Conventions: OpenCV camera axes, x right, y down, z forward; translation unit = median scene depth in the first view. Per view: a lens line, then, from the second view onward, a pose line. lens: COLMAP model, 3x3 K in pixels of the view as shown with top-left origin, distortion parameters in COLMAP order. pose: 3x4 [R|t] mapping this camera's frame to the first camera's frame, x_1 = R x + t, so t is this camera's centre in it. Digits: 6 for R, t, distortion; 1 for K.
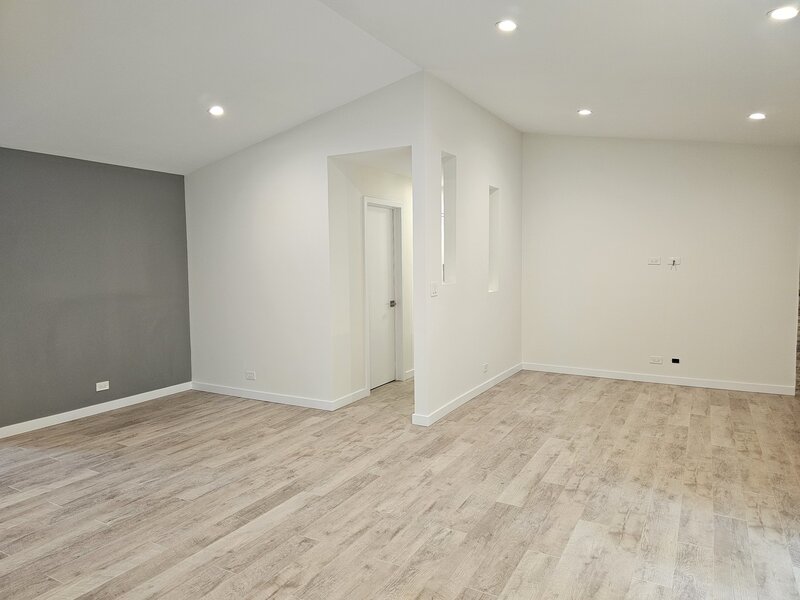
lens RADIAL K [[537.4, 0, 398.1], [0, 537.4, 294.8], [0, 0, 1]] dist [0.060759, -0.058413]
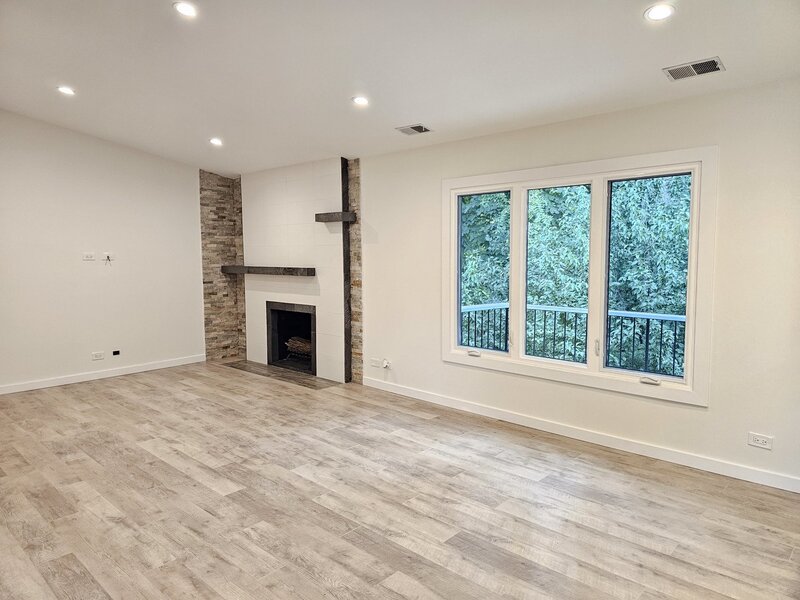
lens RADIAL K [[536.1, 0, 393.9], [0, 536.1, 300.4], [0, 0, 1]] dist [0.065344, -0.065971]
pose [[0.236236, -0.081641, 0.968260, -0.606836], [0.068365, 0.995391, 0.067249, -0.020117], [-0.969288, 0.050308, 0.240728, 0.389793]]
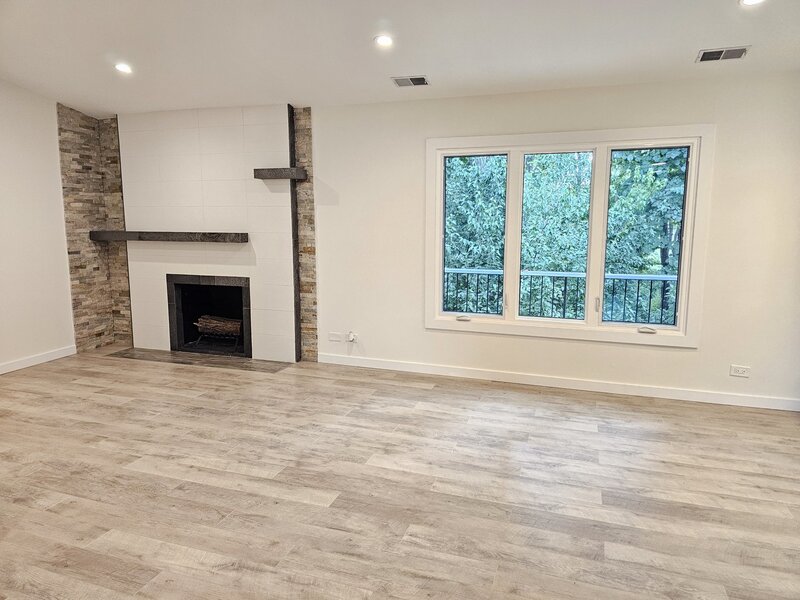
lens RADIAL K [[537.4, 0, 398.1], [0, 537.4, 294.8], [0, 0, 1]] dist [0.060759, -0.058413]
pose [[-0.186562, -0.132008, 0.973534, -0.535543], [0.065277, 0.987076, 0.146353, -0.046997], [-0.980272, 0.090853, -0.175534, 0.899617]]
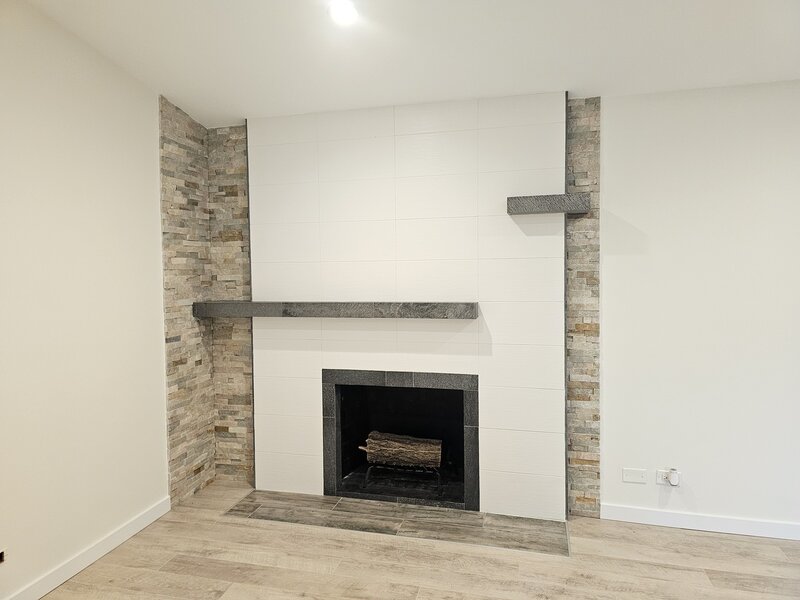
lens RADIAL K [[537.4, 0, 398.1], [0, 537.4, 294.8], [0, 0, 1]] dist [0.060759, -0.058413]
pose [[-0.256422, -0.033875, 0.965971, 0.151581], [0.077950, 0.995406, 0.055600, -0.095353], [-0.963417, 0.089555, -0.252603, 1.367078]]
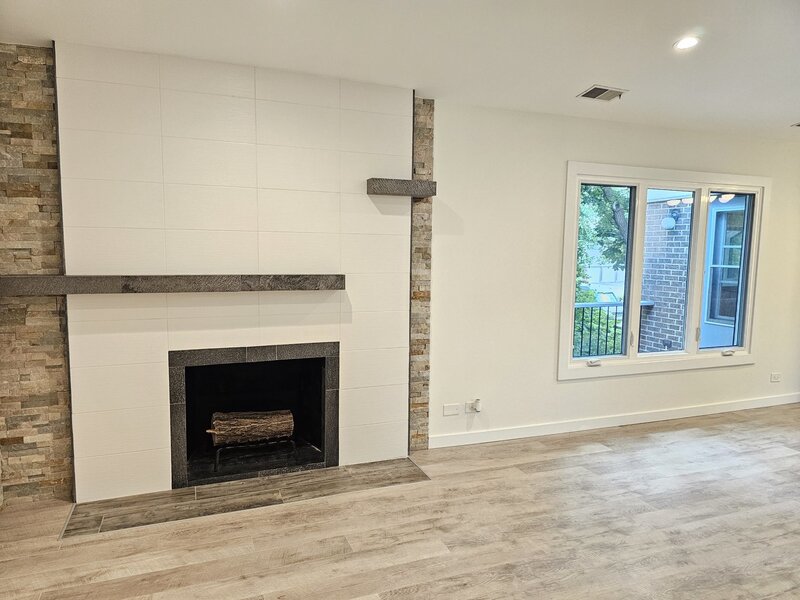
lens RADIAL K [[543.1, 0, 393.1], [0, 543.1, 303.0], [0, 0, 1]] dist [0.053926, -0.055245]
pose [[-0.774616, -0.067837, 0.628783, 0.293370], [0.034773, 0.988158, 0.149447, -0.112502], [-0.631475, 0.137629, -0.763084, 1.687862]]
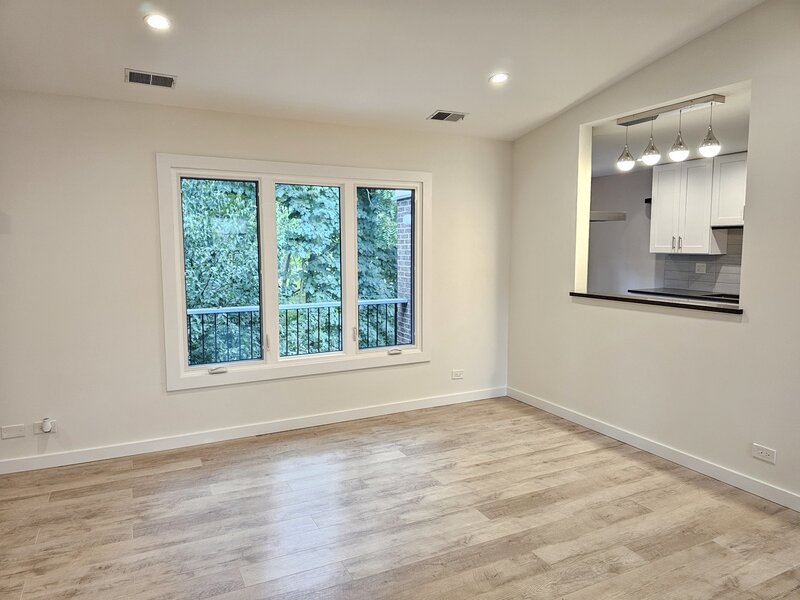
lens RADIAL K [[543.0, 0, 394.1], [0, 543.0, 290.2], [0, 0, 1]] dist [0.072322, -0.071053]
pose [[-0.827972, -0.033801, 0.559749, -0.219824], [0.048754, 0.990063, 0.131903, -0.079866], [-0.558646, 0.136502, -0.818097, 1.209089]]
